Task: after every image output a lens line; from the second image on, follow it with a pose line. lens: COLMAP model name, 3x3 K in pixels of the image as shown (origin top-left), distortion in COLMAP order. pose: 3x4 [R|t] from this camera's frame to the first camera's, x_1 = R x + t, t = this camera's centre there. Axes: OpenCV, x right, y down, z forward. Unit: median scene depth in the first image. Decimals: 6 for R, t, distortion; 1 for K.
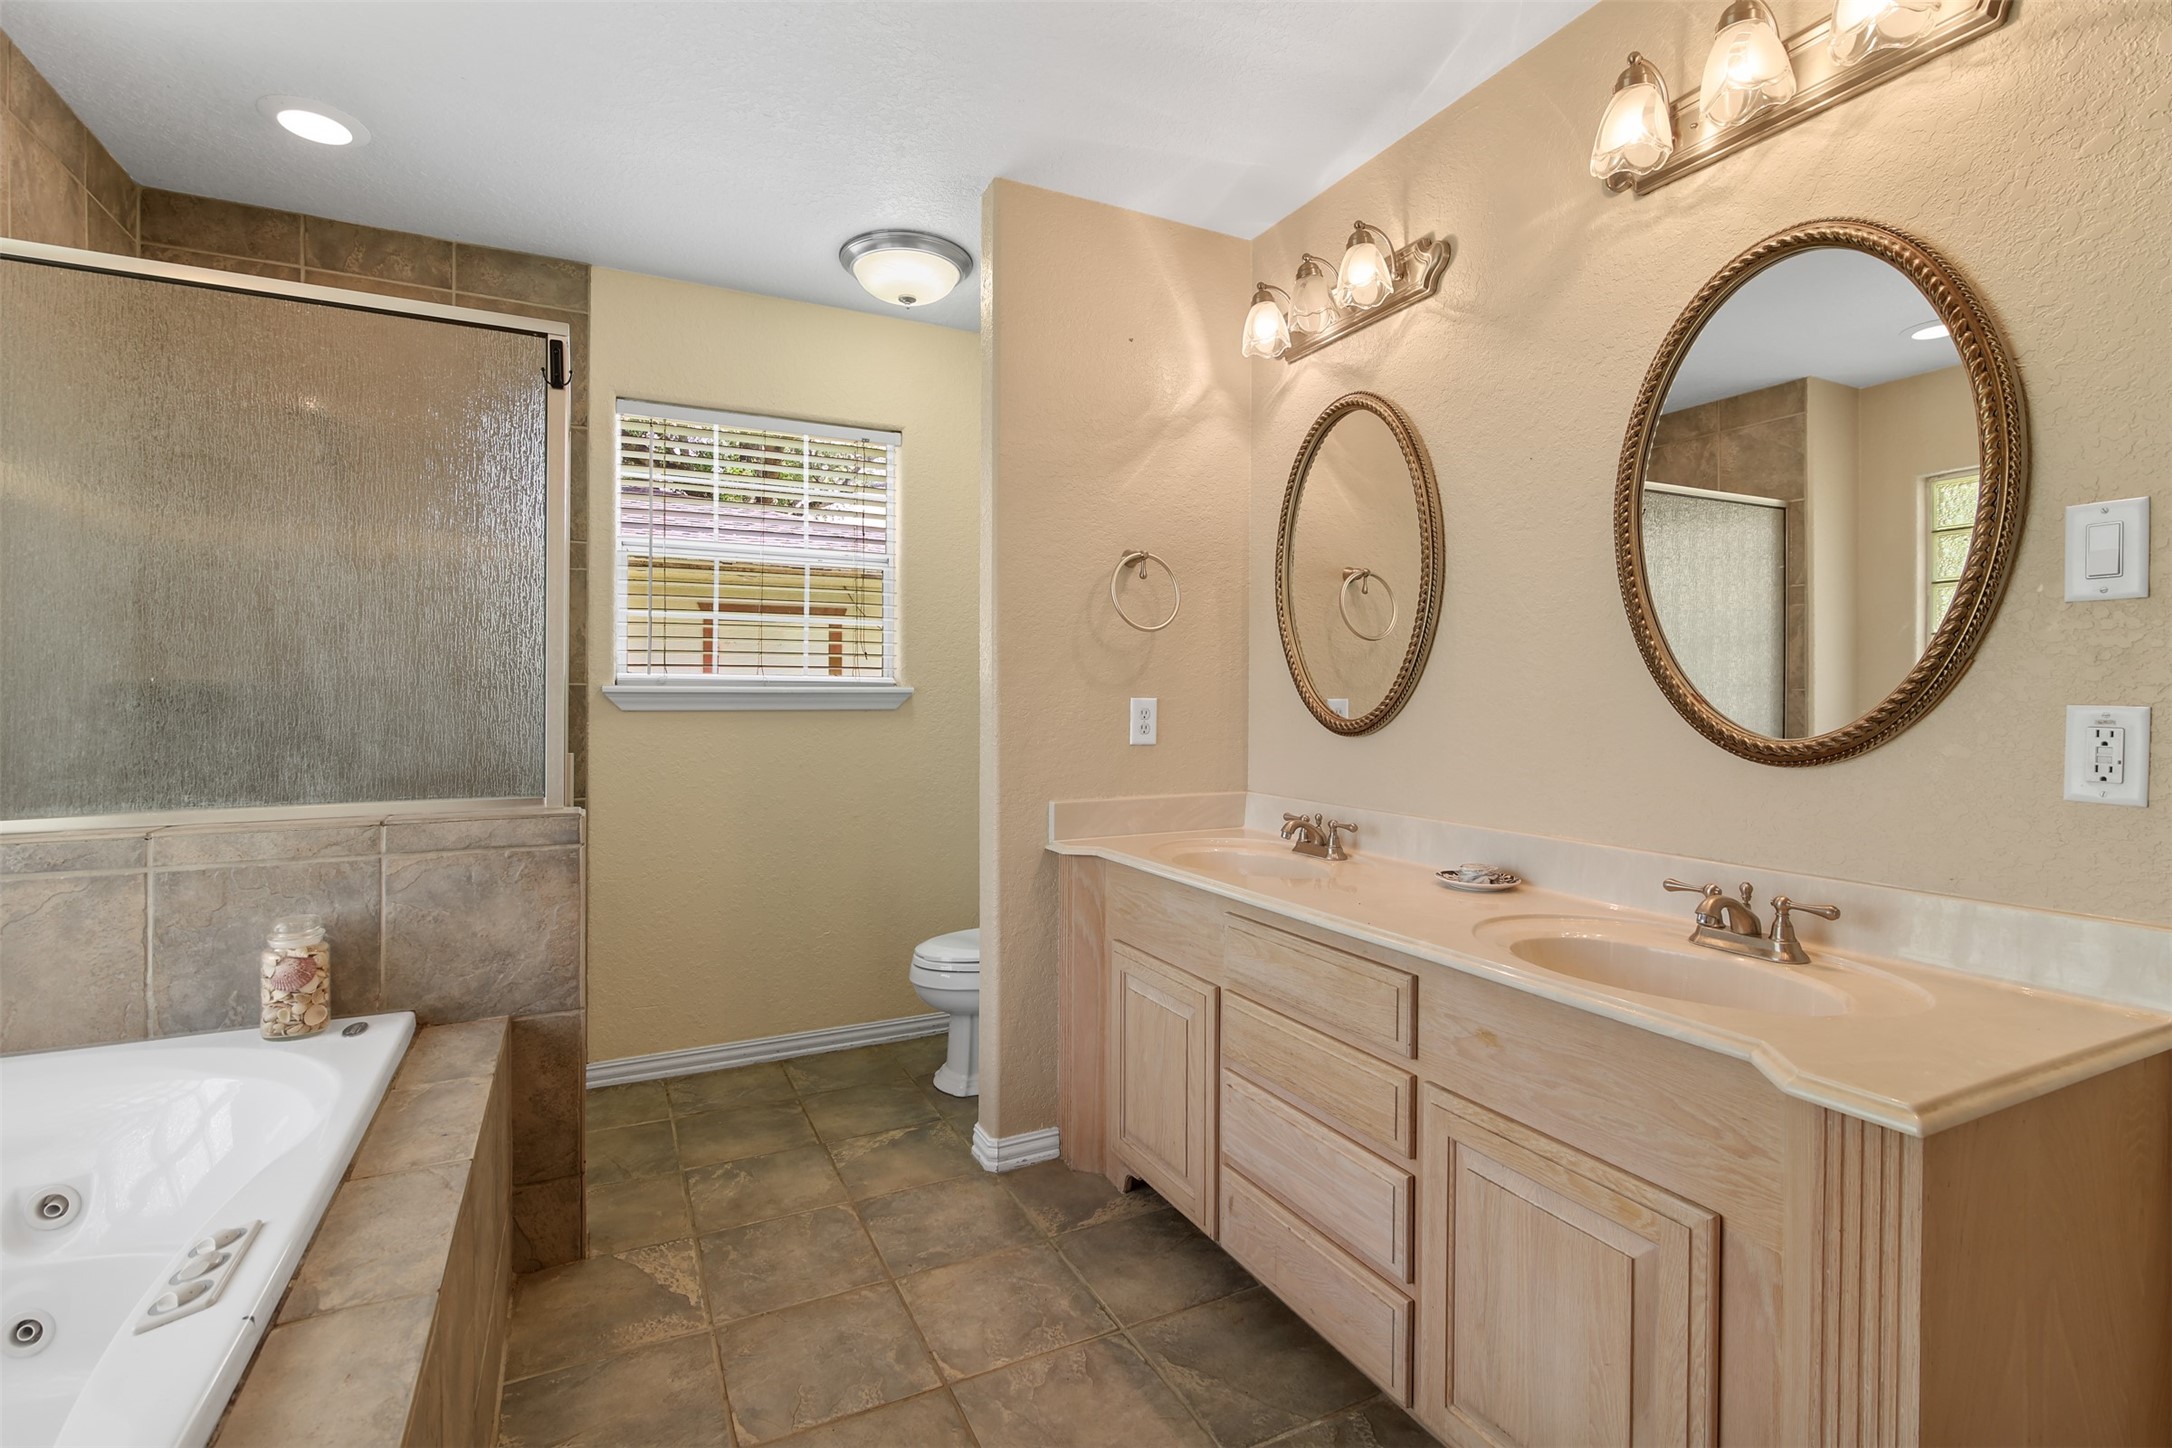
lens RADIAL K [[1017.0, 0, 1083.3], [0, 1017.0, 708.5], [0, 0, 1]] dist [-0.001203, 0.000140]
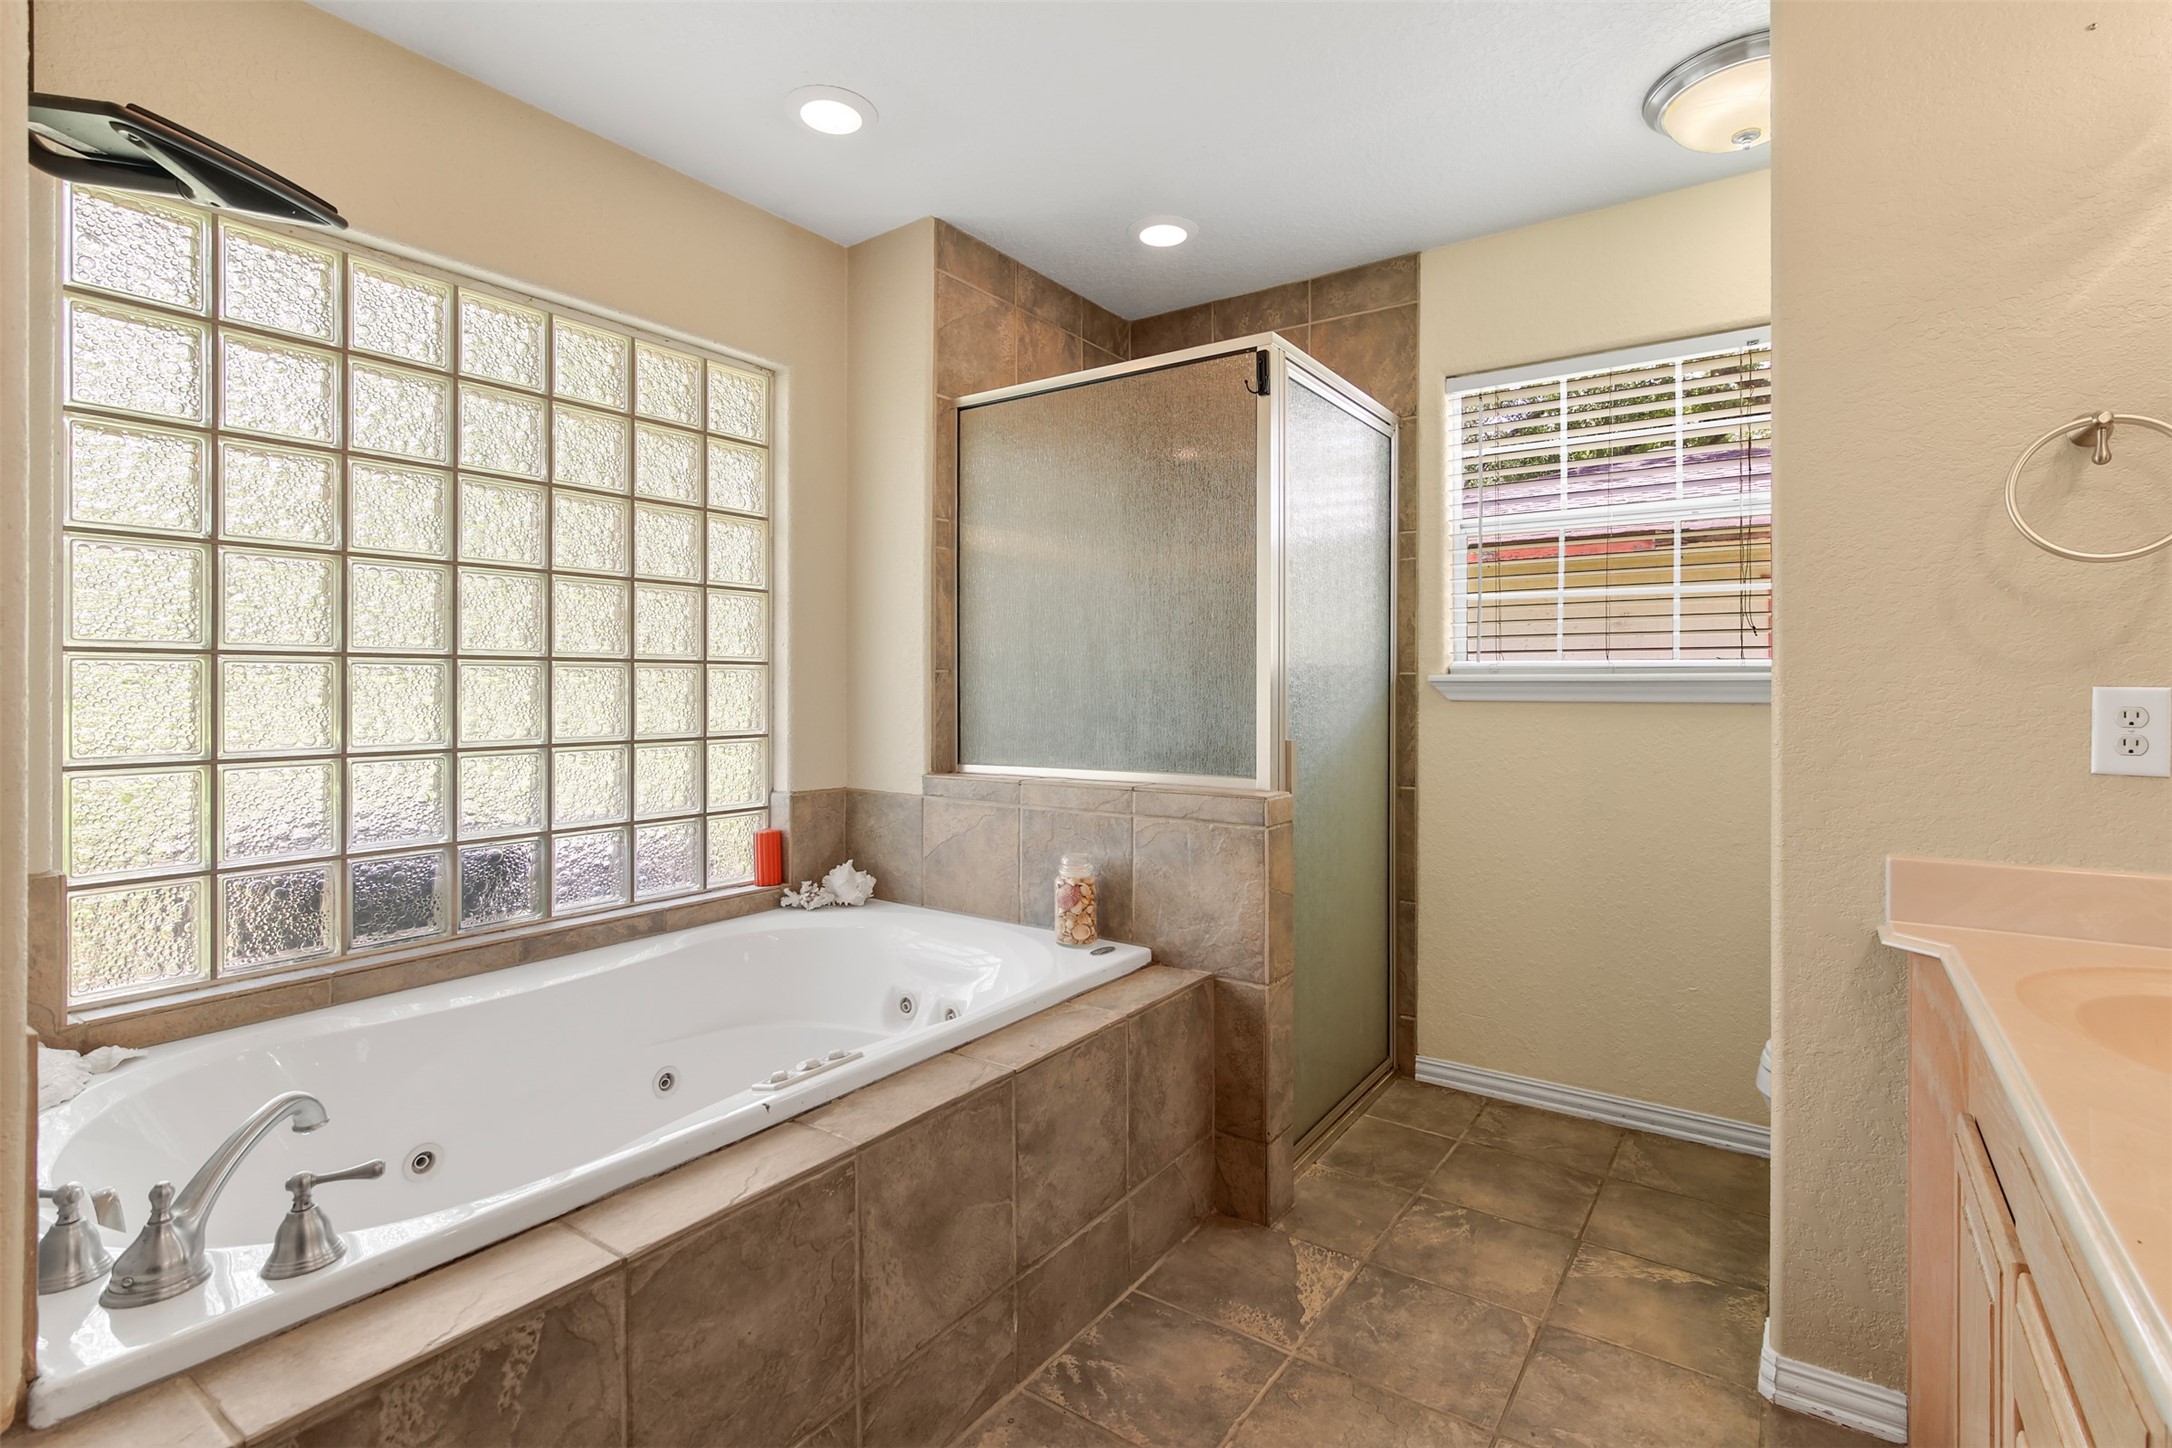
lens RADIAL K [[1017.0, 0, 1068.7], [0, 1017.0, 691.6], [0, 0, 1]] dist [-0.001203, 0.000140]
pose [[0.471230, 0.004032, -0.882001, 0.279063], [-0.009950, 0.999950, -0.000744, -0.002343], [0.881954, 0.009127, 0.471247, 0.277850]]
